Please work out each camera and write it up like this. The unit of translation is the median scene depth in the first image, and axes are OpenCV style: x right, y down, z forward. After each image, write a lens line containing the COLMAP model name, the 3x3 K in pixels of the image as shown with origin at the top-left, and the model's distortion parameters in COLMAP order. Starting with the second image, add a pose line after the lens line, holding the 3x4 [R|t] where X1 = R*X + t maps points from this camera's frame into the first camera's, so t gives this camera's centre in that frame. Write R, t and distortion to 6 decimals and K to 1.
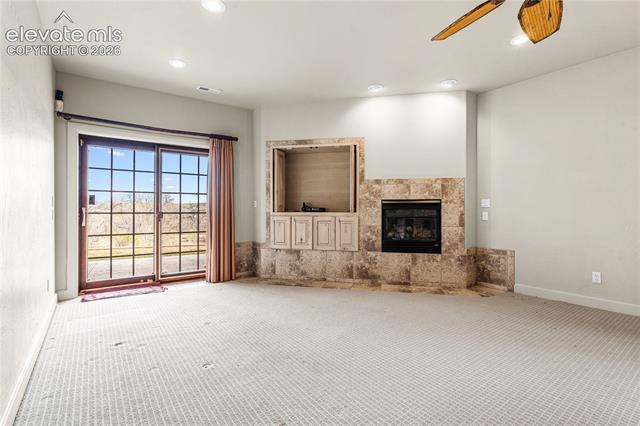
lens RADIAL K [[309.5, 0, 321.4], [0, 309.5, 208.5], [0, 0, 1]] dist [0.002625, -0.000147]
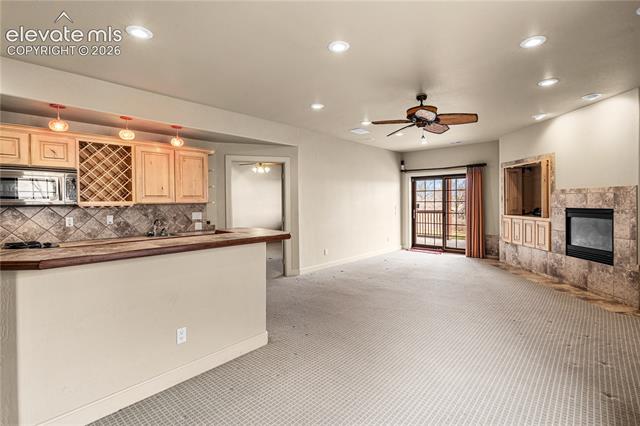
lens RADIAL K [[309.5, 0, 321.5], [0, 309.5, 208.7], [0, 0, 1]] dist [0.002625, -0.000147]
pose [[0.197606, 0.021109, -0.980054, 1.120416], [0.005131, 0.999732, 0.022568, -0.055065], [0.980268, -0.009488, 0.197444, -0.070783]]
